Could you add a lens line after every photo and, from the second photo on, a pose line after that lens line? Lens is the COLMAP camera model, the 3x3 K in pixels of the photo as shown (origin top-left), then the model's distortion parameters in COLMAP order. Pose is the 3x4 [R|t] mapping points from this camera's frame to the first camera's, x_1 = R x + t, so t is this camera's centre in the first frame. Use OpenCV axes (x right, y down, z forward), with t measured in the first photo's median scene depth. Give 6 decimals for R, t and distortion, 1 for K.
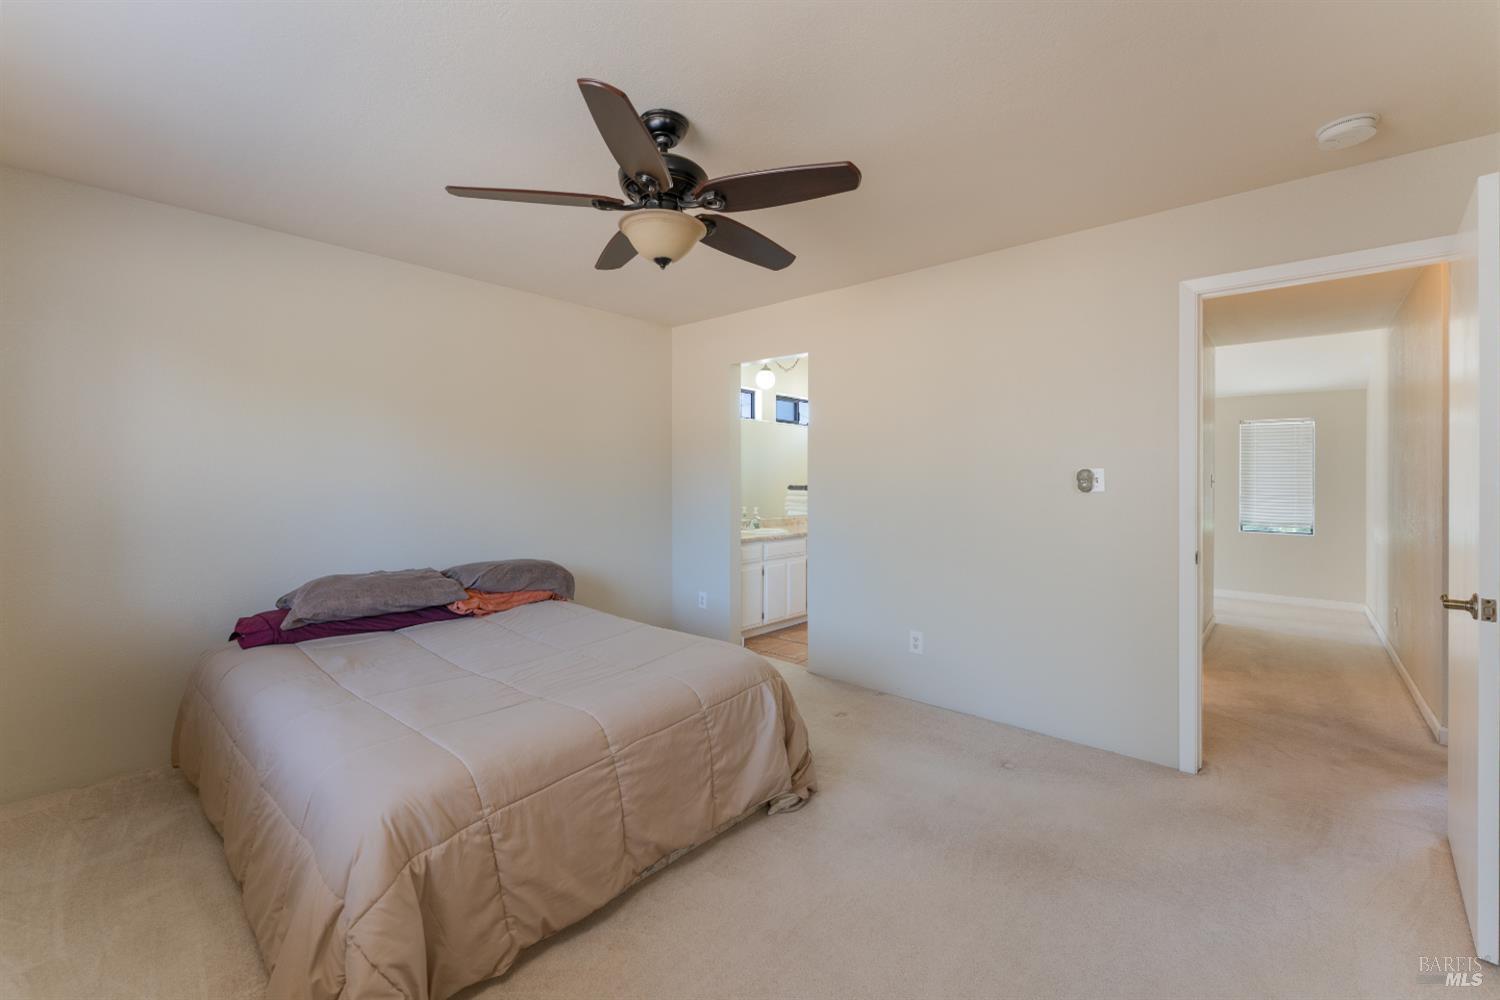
lens RADIAL K [[603.8, 0, 749.9], [0, 603.8, 490.5], [0, 0, 1]] dist [-0.003374, 0.000197]
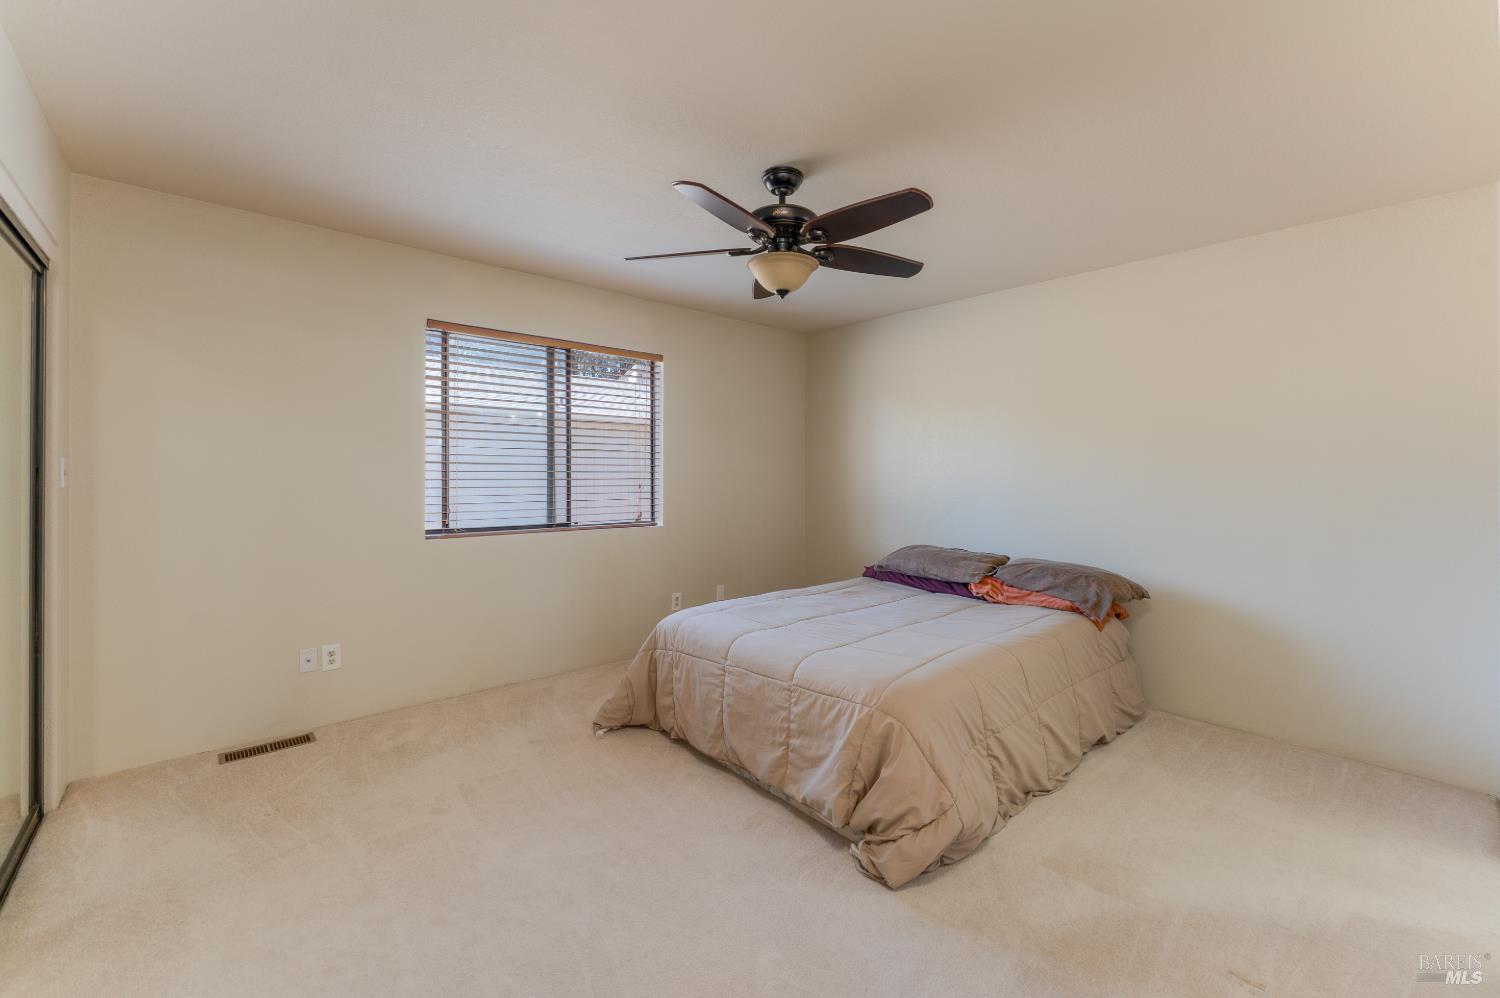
lens RADIAL K [[598.4, 0, 749.8], [0, 598.4, 486.3], [0, 0, 1]] dist [0.000712, 0.000021]
pose [[-0.106937, 0.020327, -0.994058, 1.025412], [-0.030075, 0.999267, 0.023669, -0.021853], [0.993811, 0.032428, -0.106247, 1.040394]]
